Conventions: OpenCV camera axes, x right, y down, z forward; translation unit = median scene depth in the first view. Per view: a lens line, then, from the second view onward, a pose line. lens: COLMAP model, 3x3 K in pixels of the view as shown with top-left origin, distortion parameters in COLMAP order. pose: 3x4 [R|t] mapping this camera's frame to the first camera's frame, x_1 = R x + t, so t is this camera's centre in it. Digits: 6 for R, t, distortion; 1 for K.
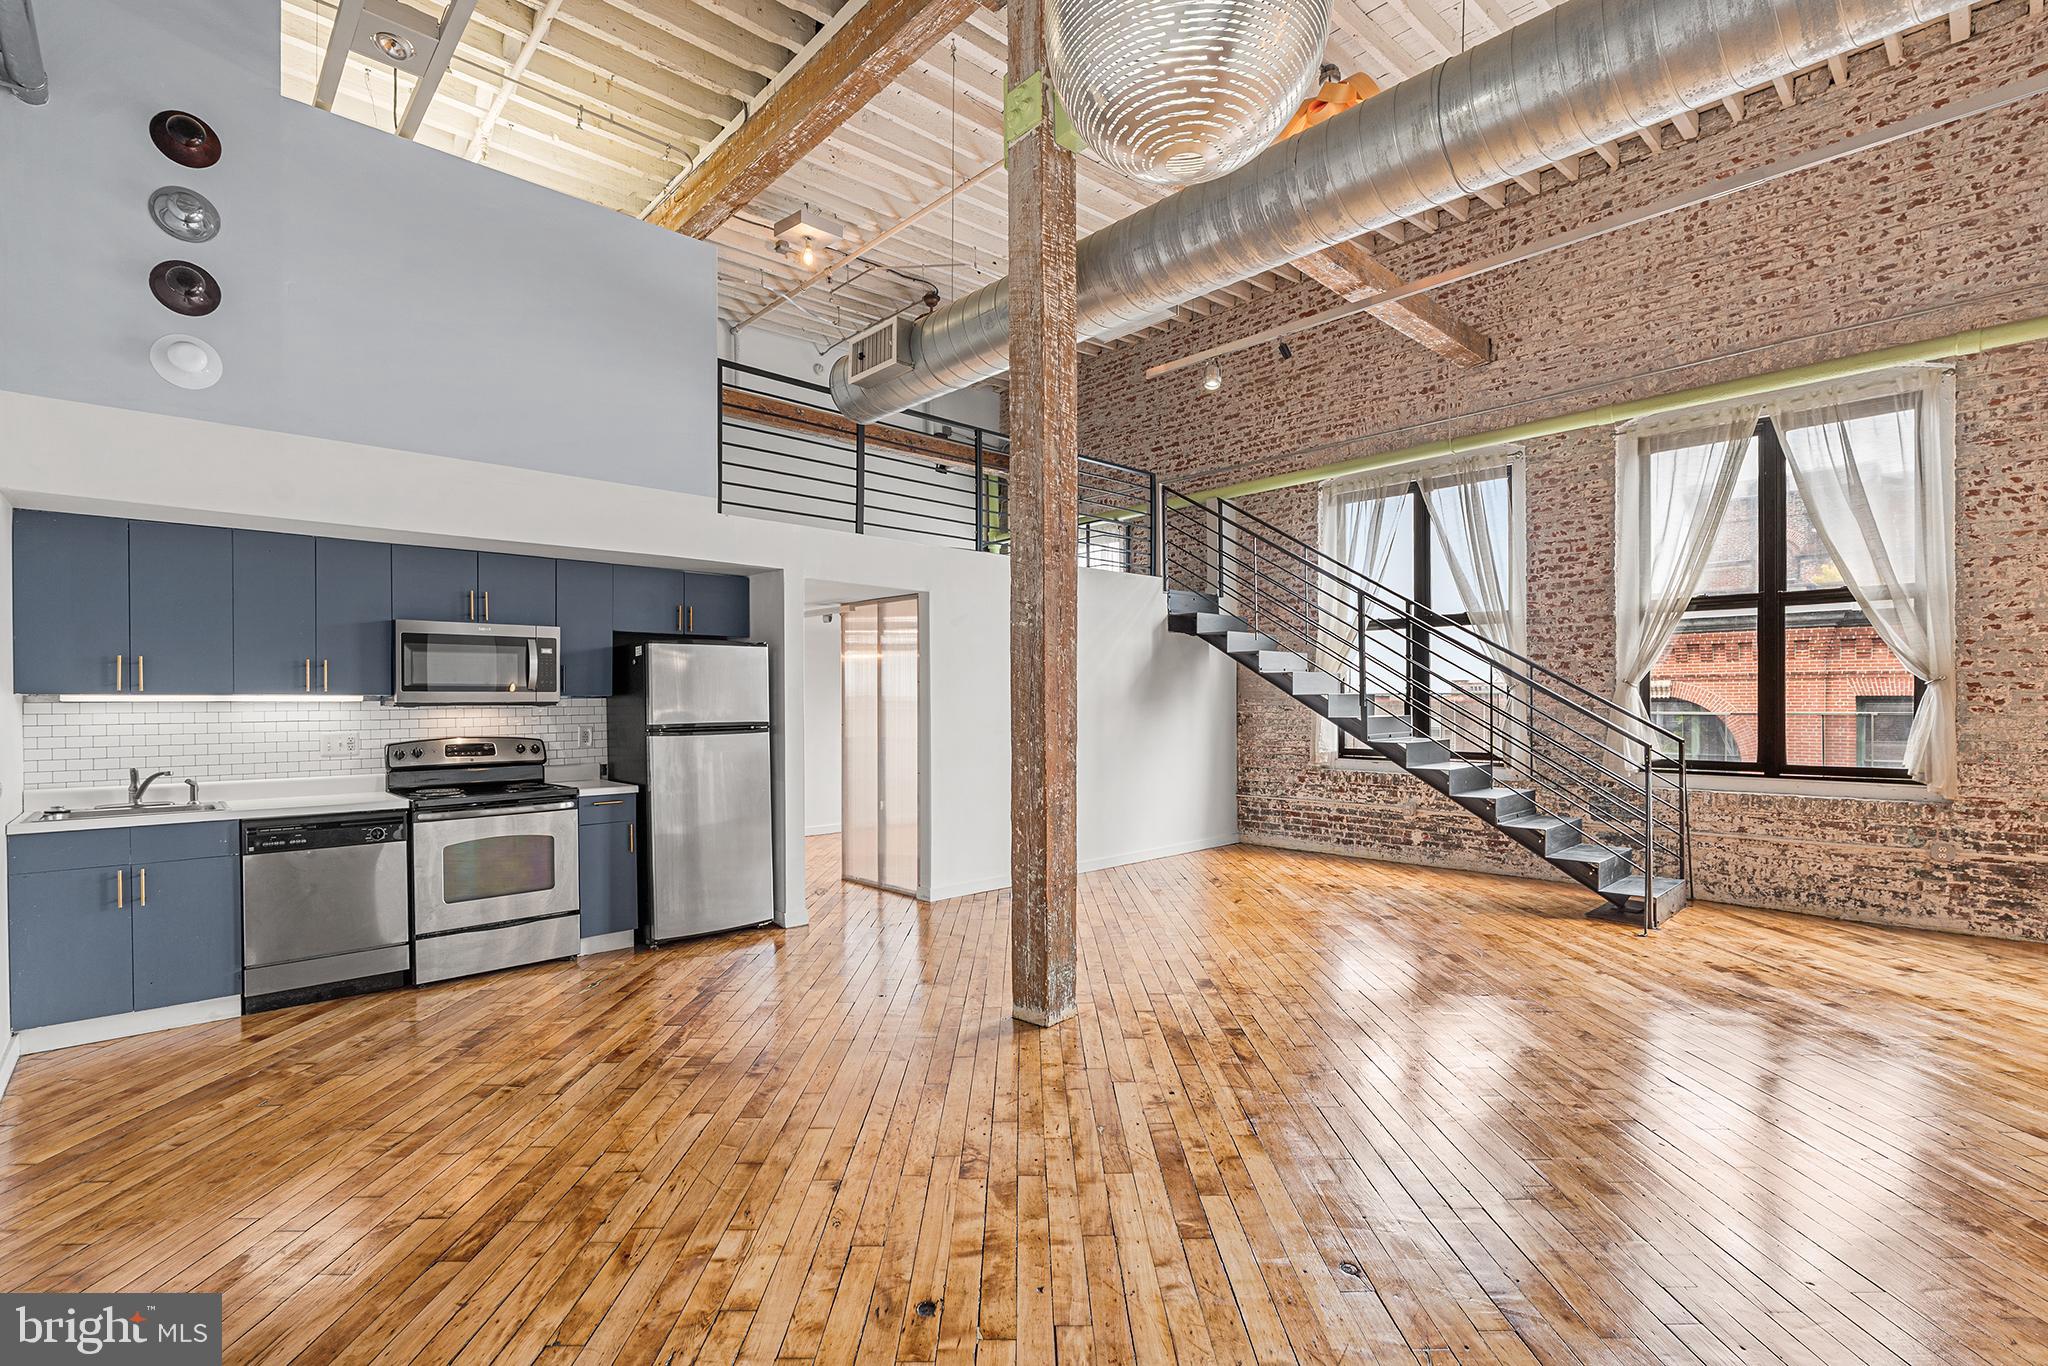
lens RADIAL K [[918.0, 0, 1028.5], [0, 918.0, 707.0], [0, 0, 1]] dist [-0.011159, 0.002704]
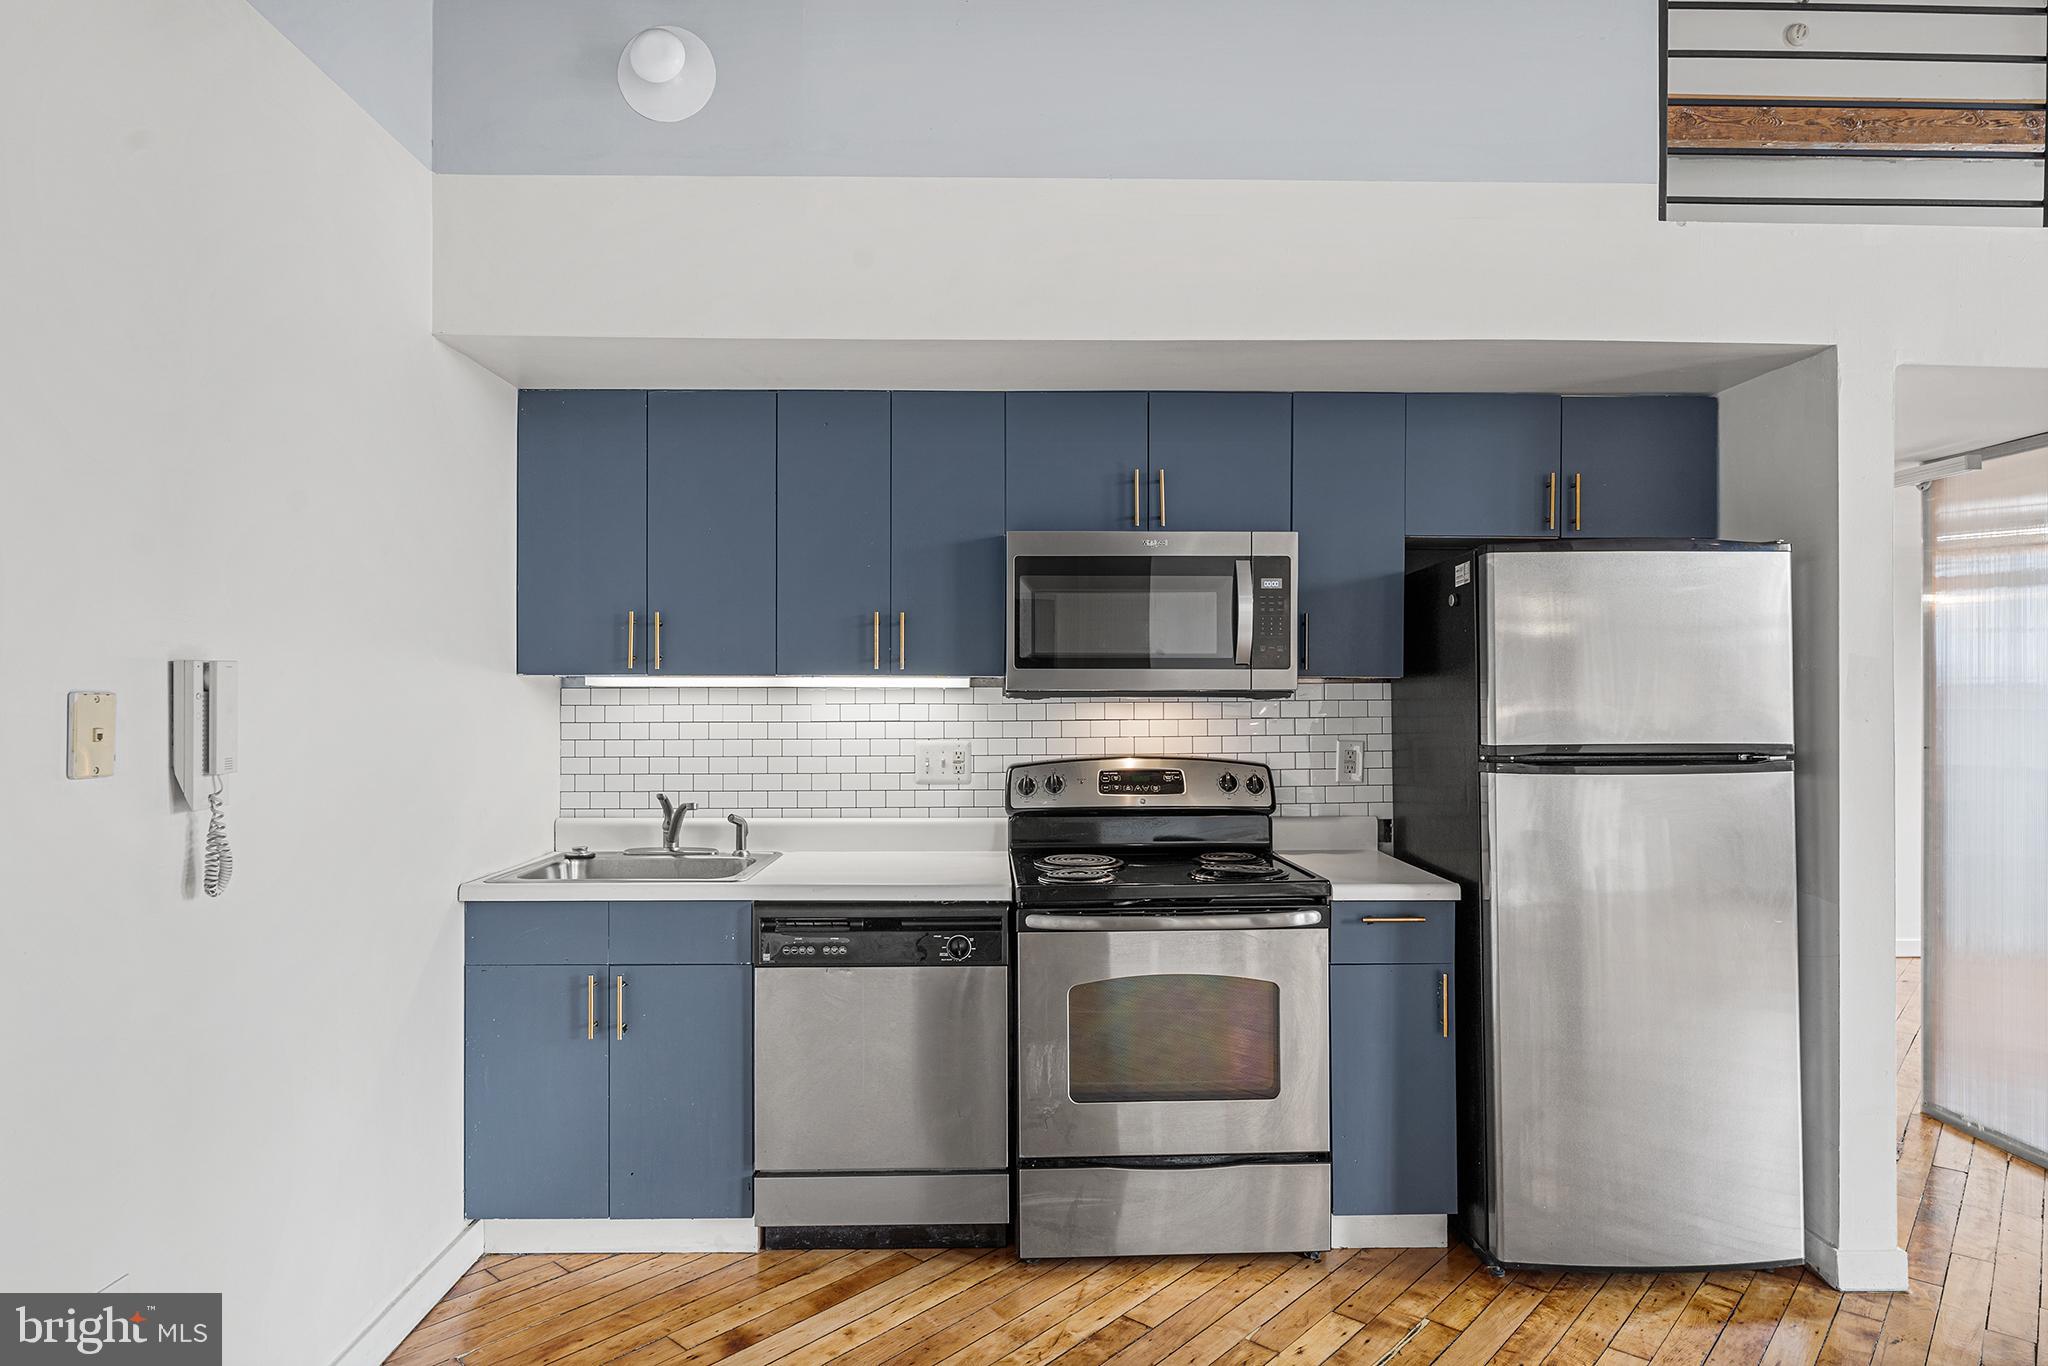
lens RADIAL K [[1182.4, 0, 1026.7], [0, 1182.4, 687.5], [0, 0, 1]] dist [-0.002199, -0.002982]
pose [[0.744159, 0.002259, -0.667999, -0.205053], [-0.008722, 0.999942, -0.006334, -0.001788], [0.667946, 0.010539, 0.744136, 0.445896]]
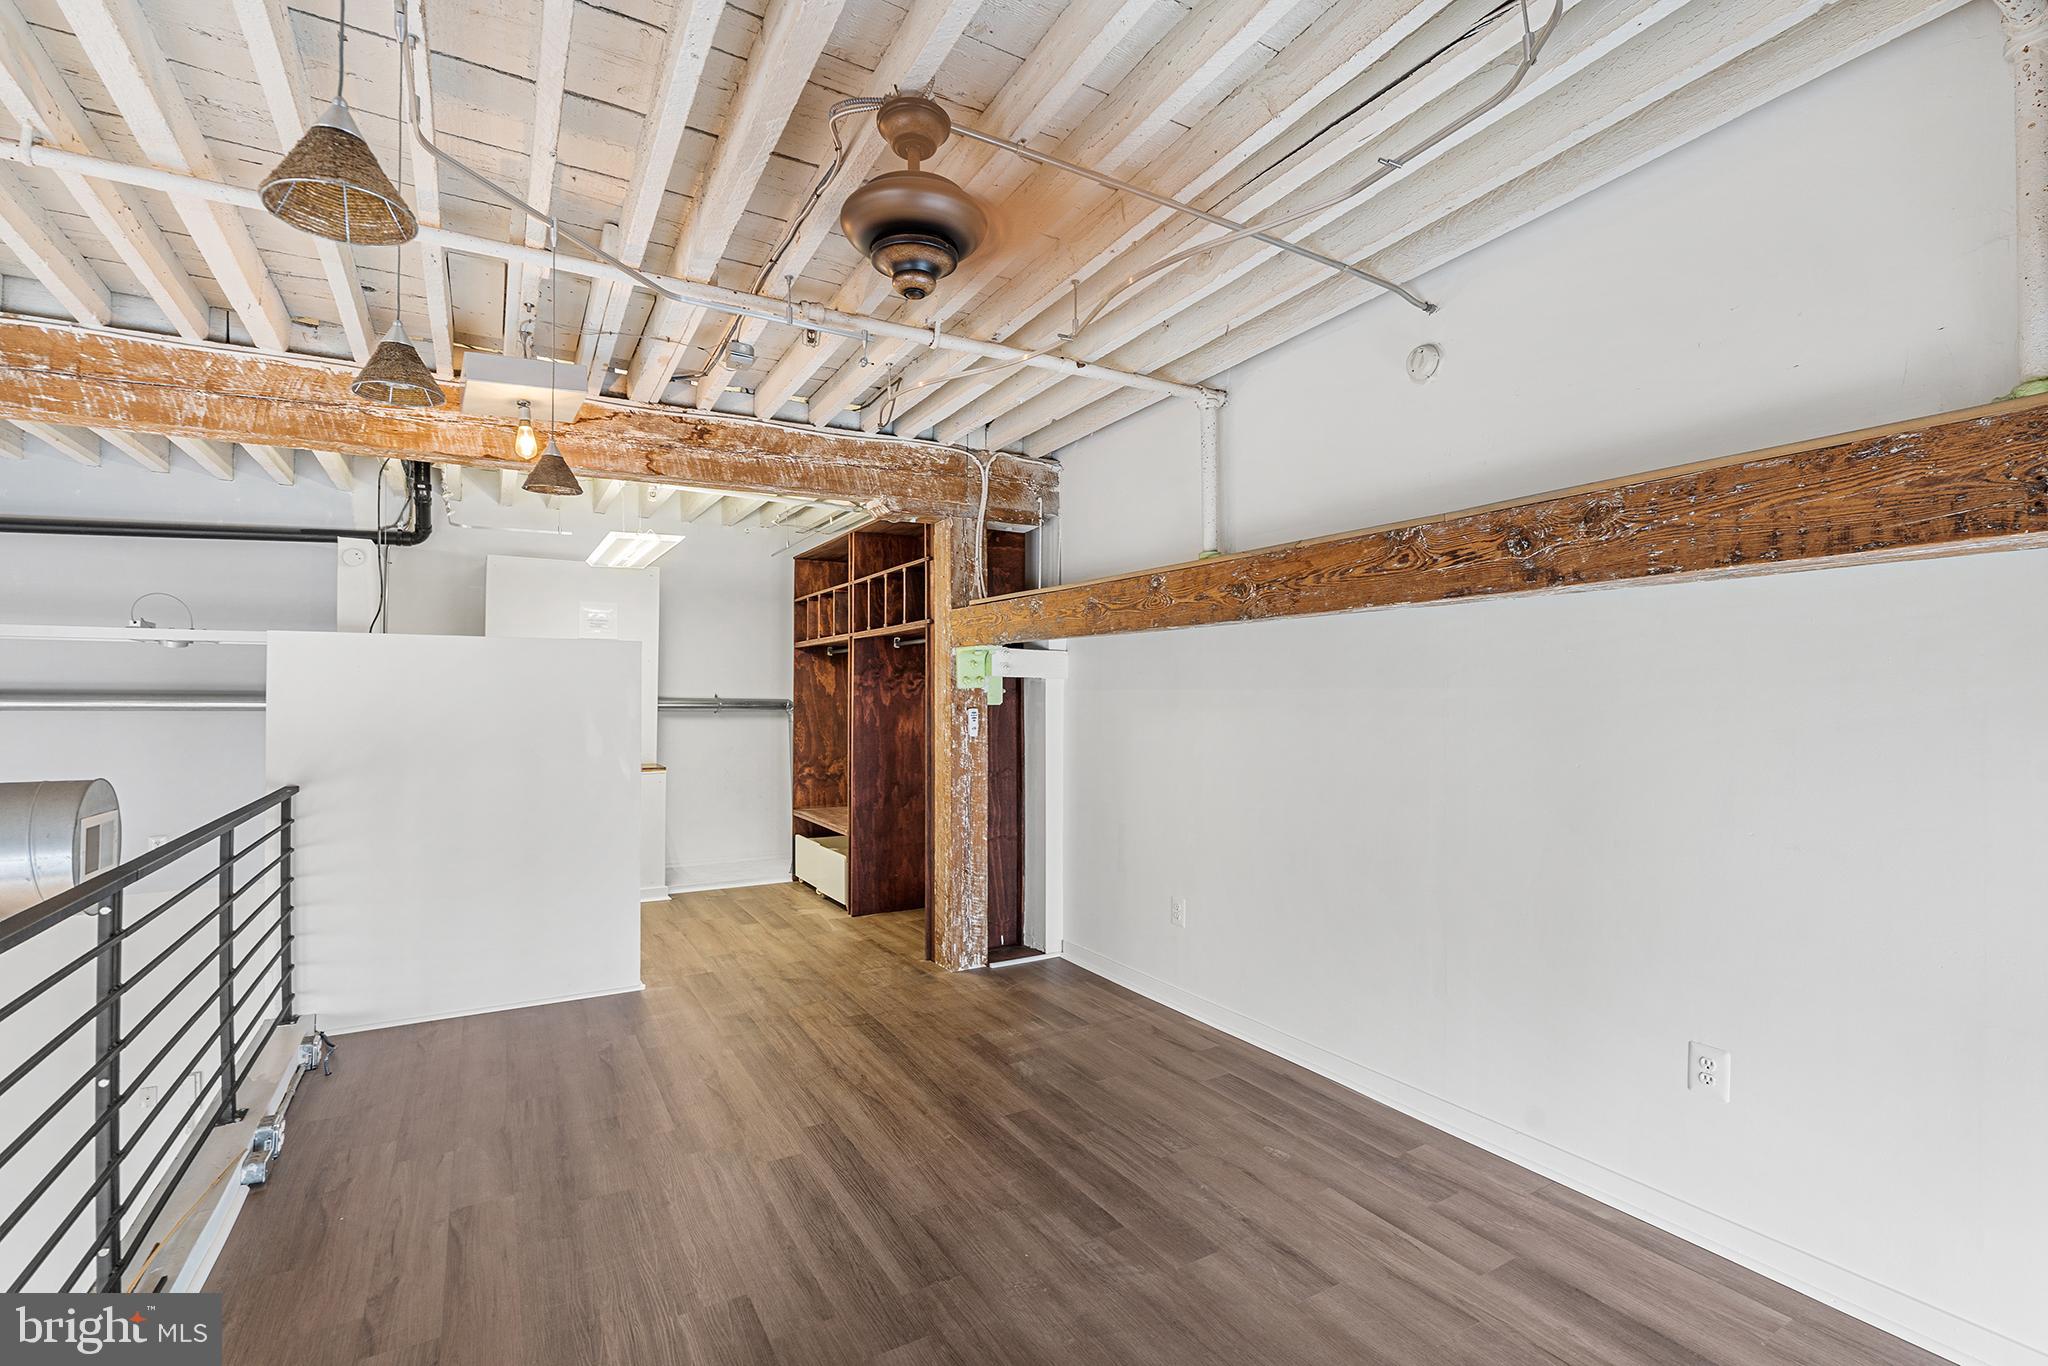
lens RADIAL K [[918.0, 0, 1021.5], [0, 918.0, 680.9], [0, 0, 1]] dist [-0.011159, 0.002704]
pose [[-0.222132, -0.009191, -0.974973, 0.186913], [-0.007872, 0.999940, -0.007633, -0.472510], [0.974985, 0.005980, -0.222191, 1.737882]]
